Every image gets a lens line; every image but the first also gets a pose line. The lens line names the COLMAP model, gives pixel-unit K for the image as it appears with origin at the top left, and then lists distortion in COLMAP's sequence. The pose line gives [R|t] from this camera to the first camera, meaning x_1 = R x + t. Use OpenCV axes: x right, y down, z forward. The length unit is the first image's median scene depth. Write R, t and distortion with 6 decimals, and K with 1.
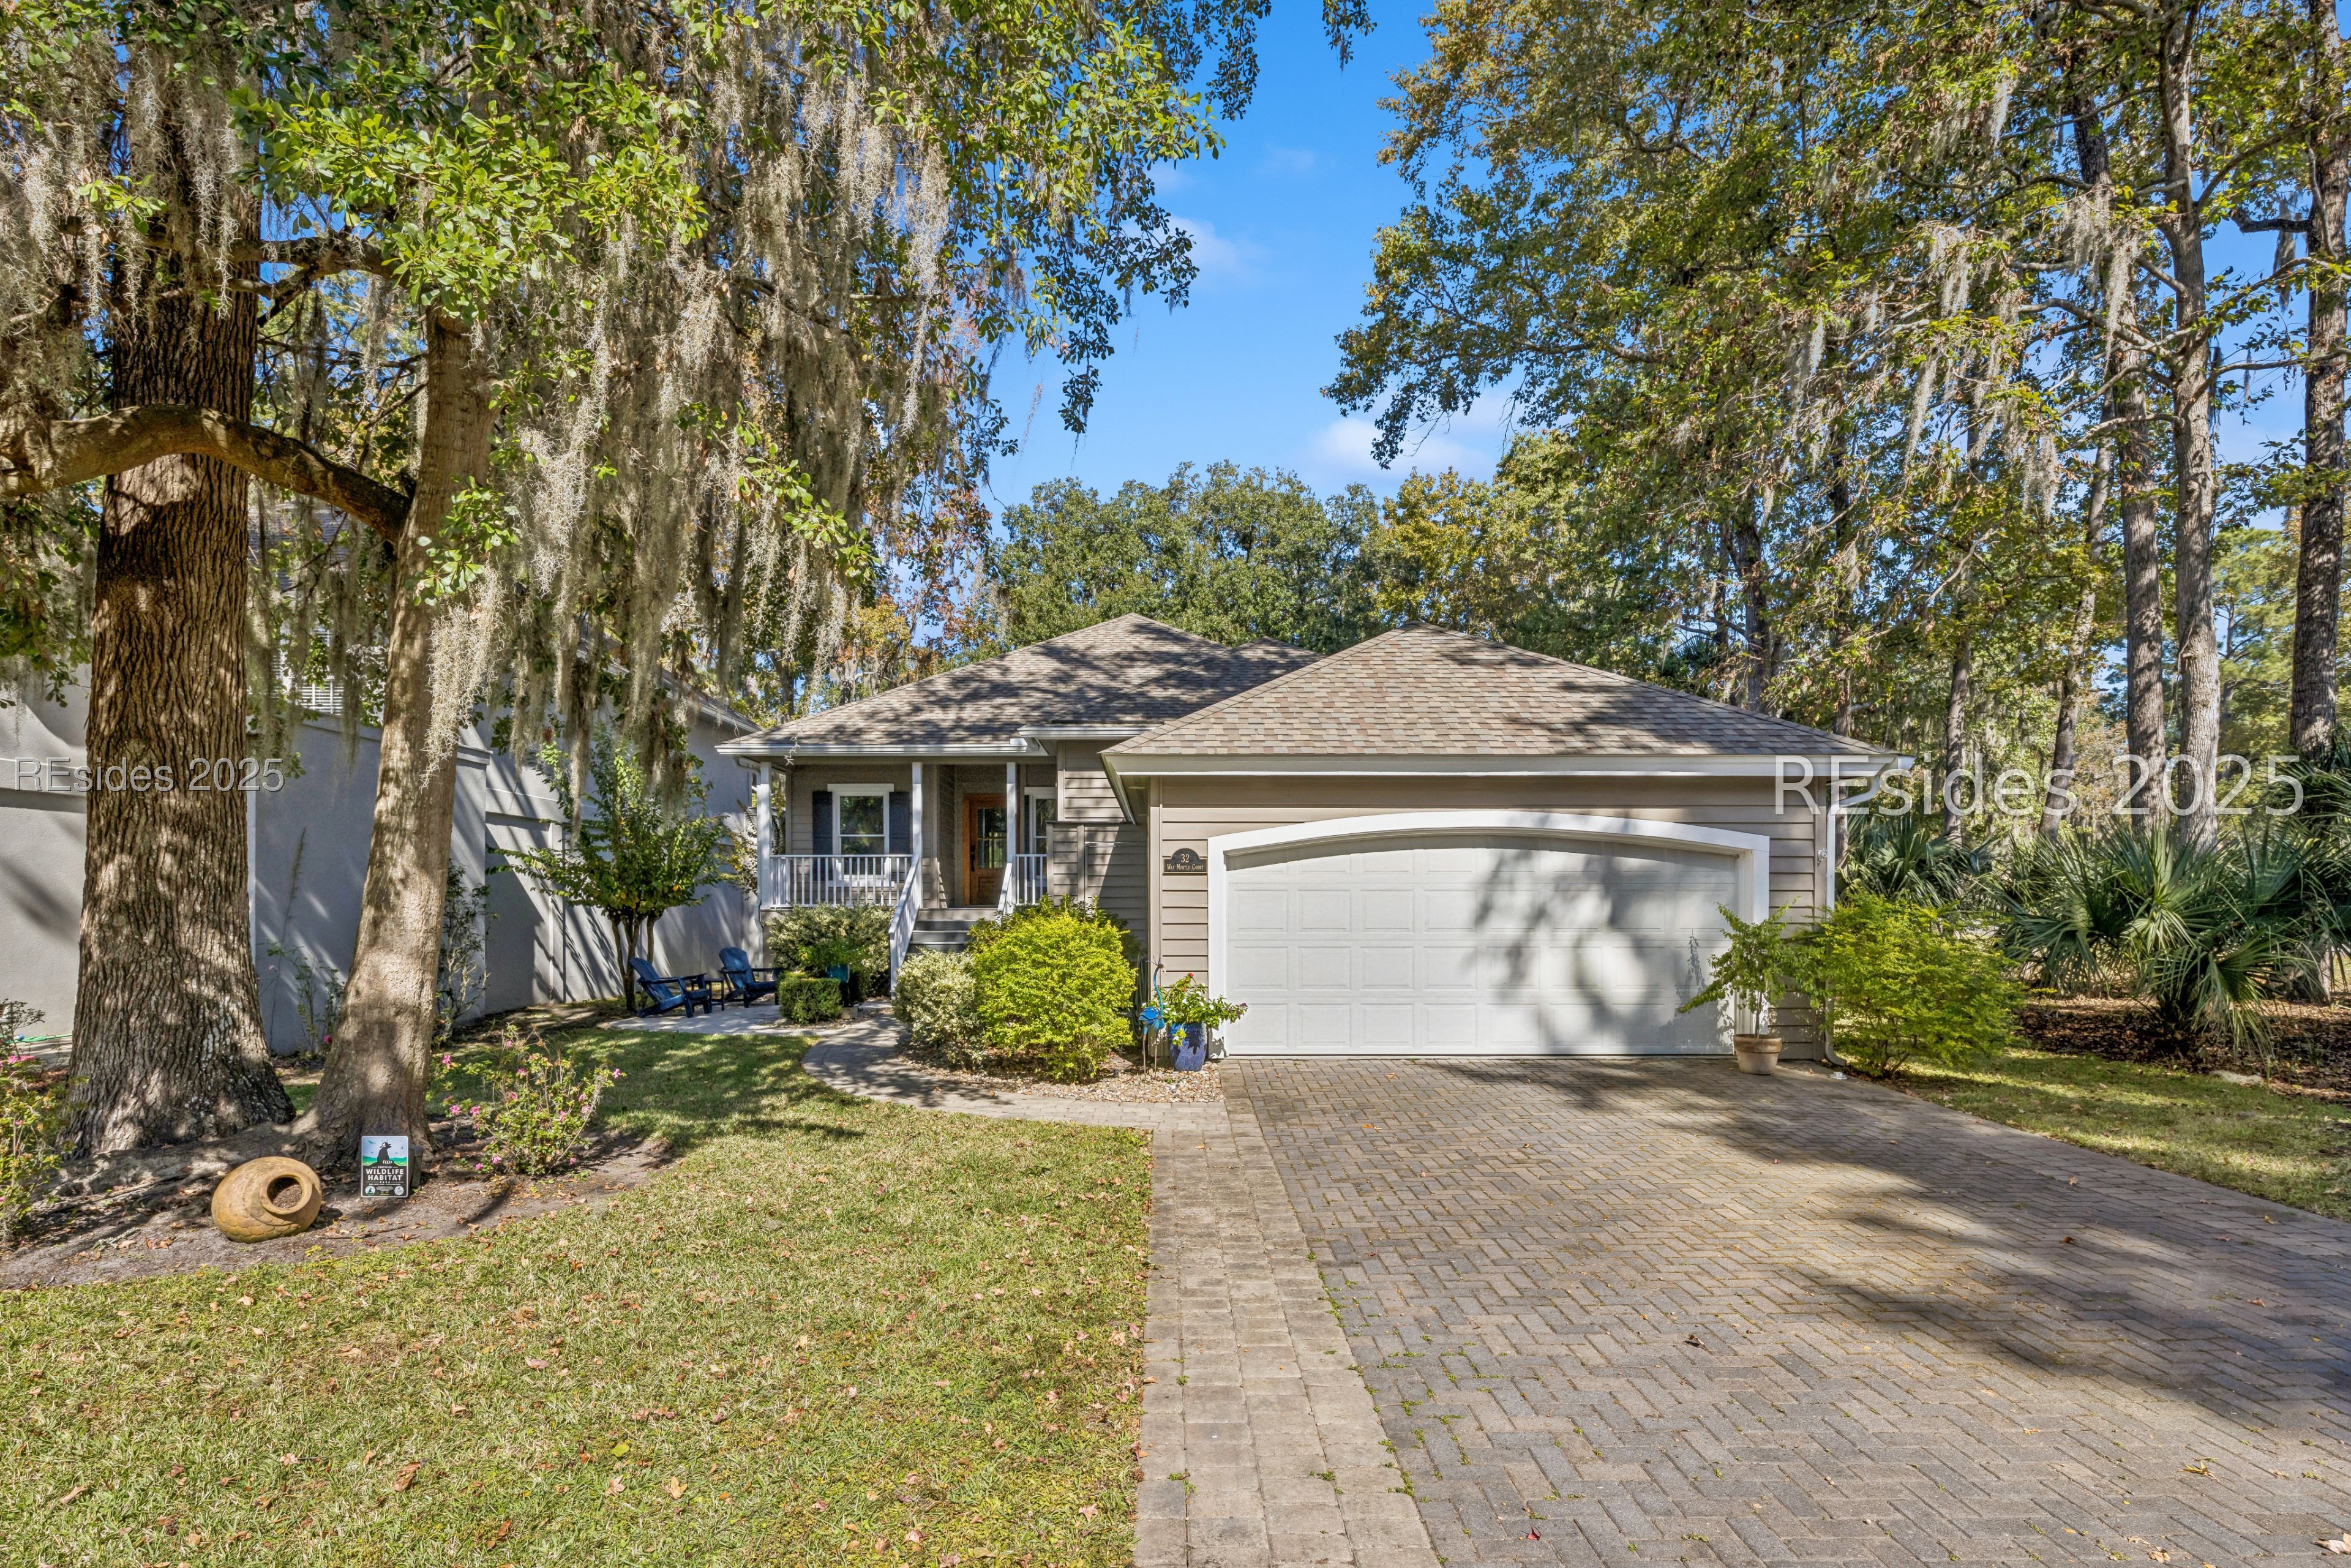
lens RADIAL K [[1136.0, 0, 1179.3], [0, 1136.0, 891.2], [0, 0, 1]] dist [0.000568, -0.000758]
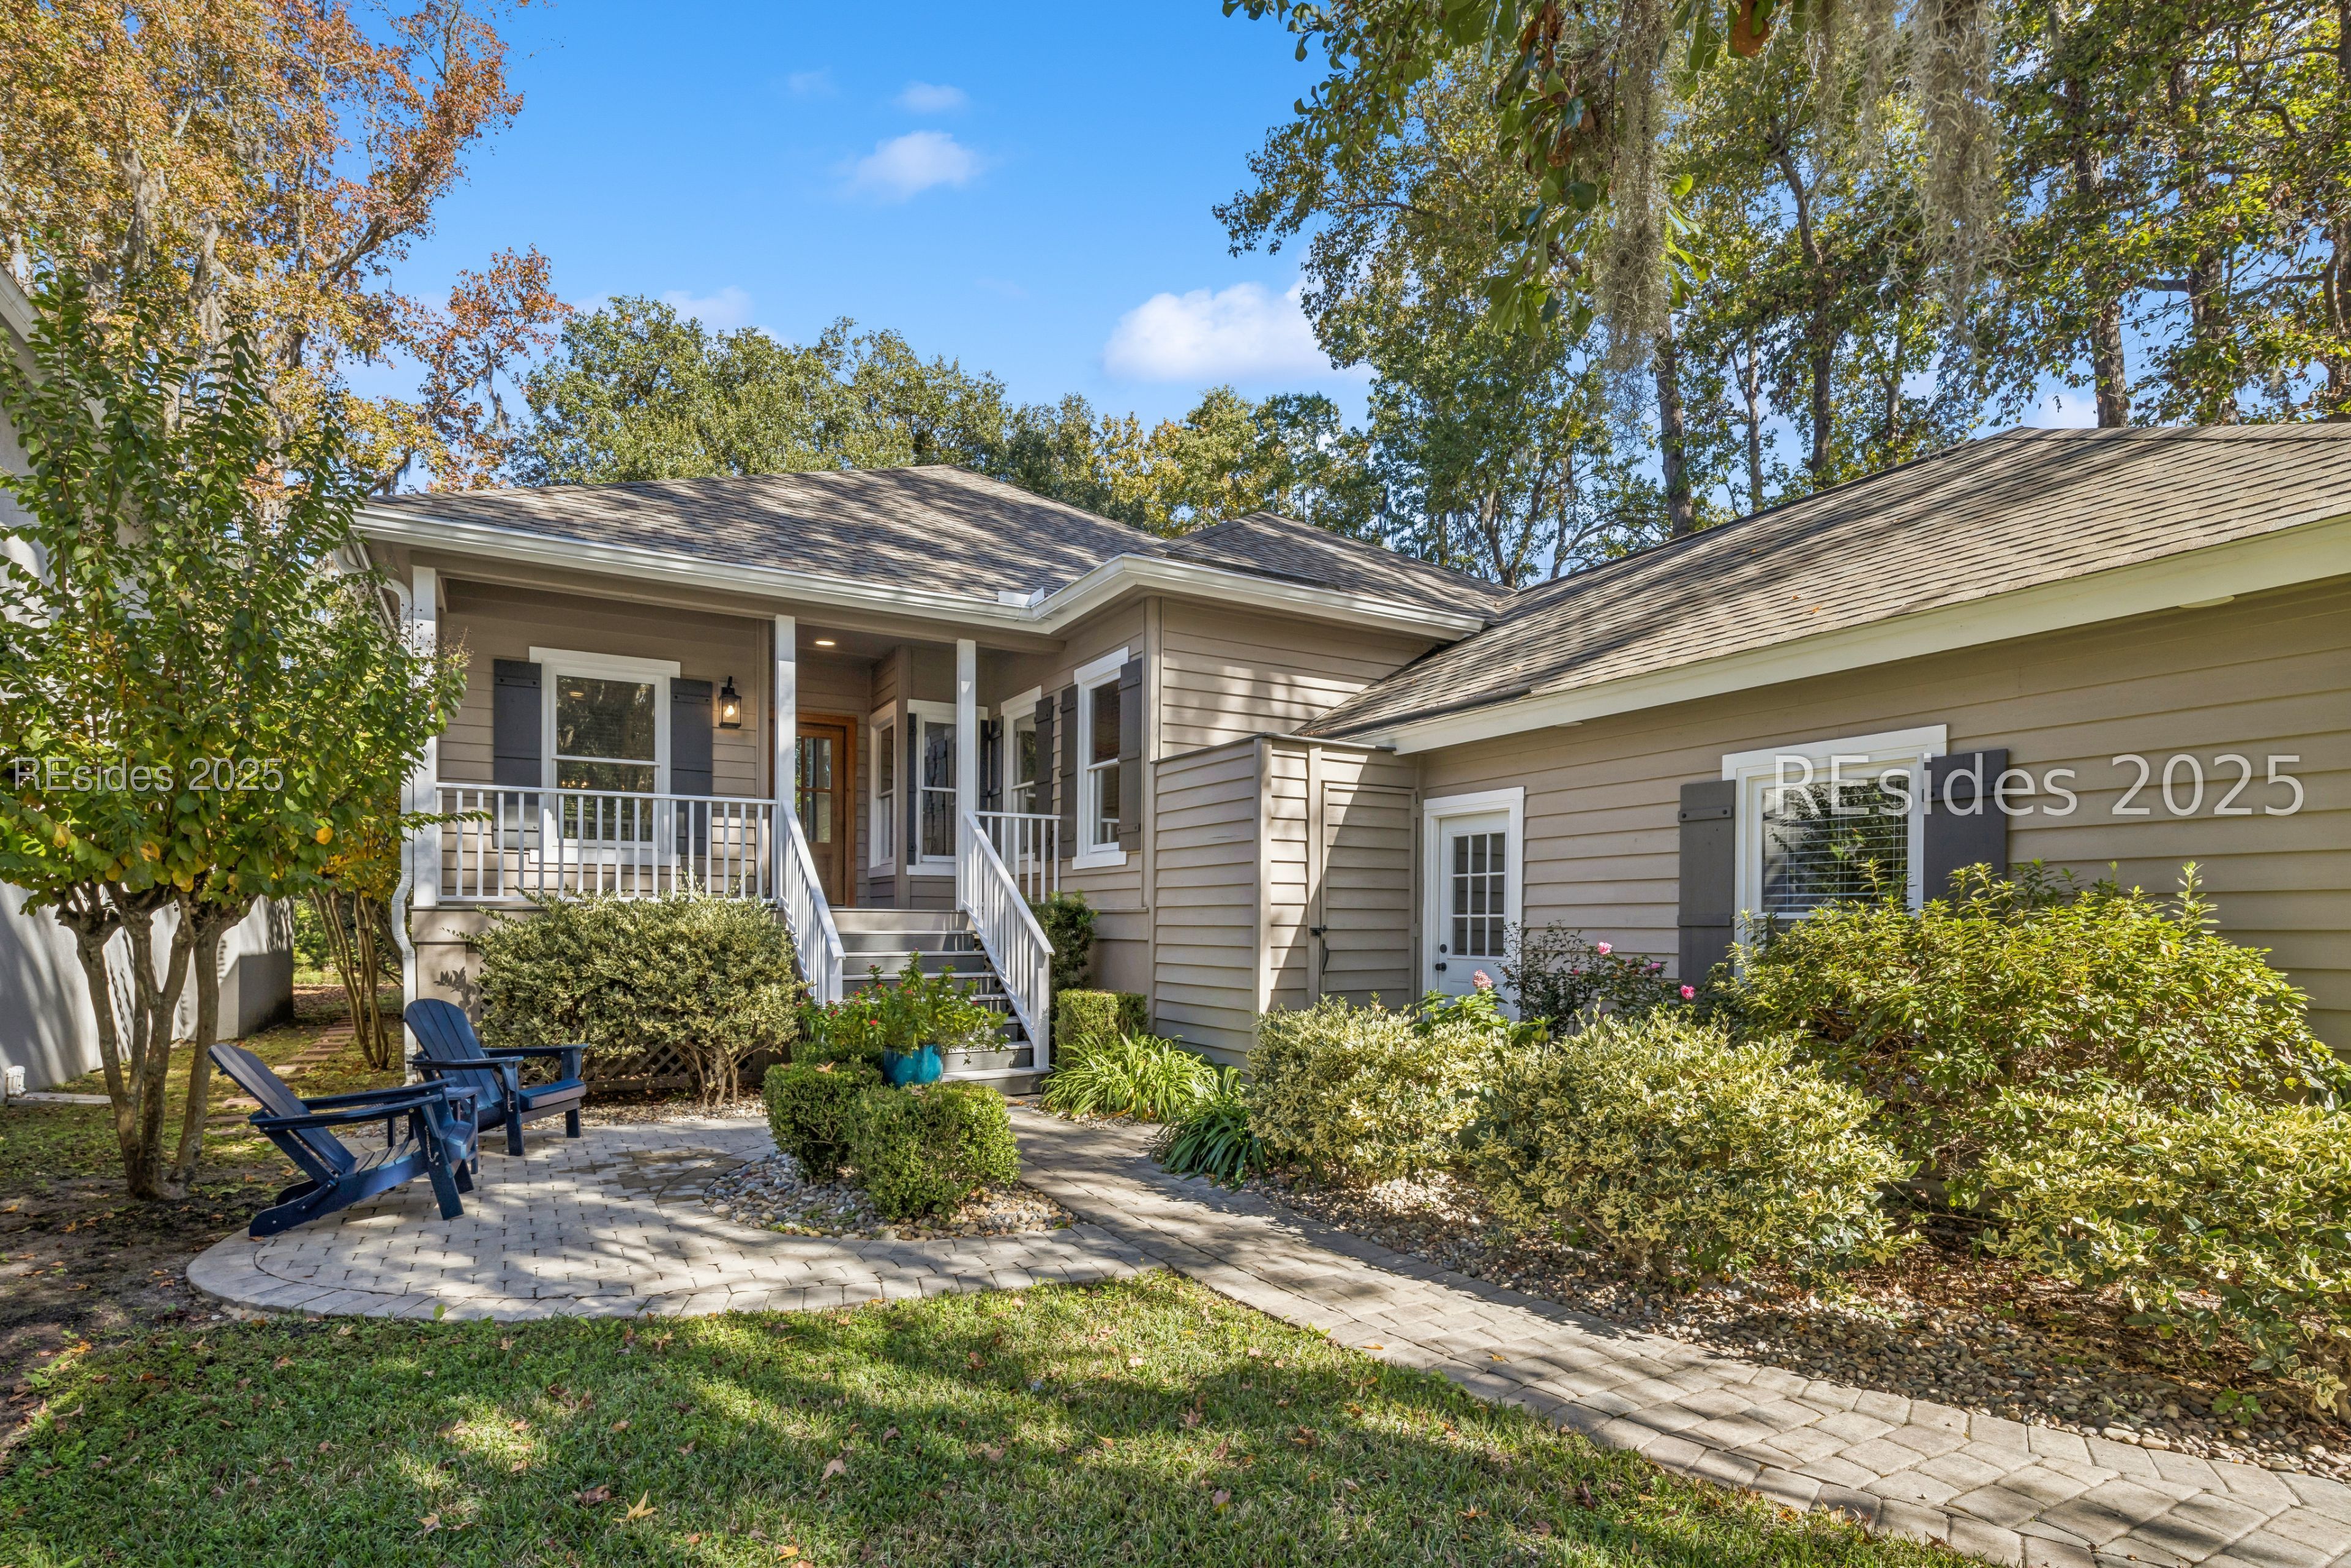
lens RADIAL K [[1136.0, 0, 1179.3], [0, 1136.0, 891.2], [0, 0, 1]] dist [0.000568, -0.000758]
pose [[0.873901, 0.015184, 0.485867, -0.300033], [-0.011096, 0.999875, -0.011290, 0.008930], [-0.485978, 0.004475, 0.873960, 0.457446]]
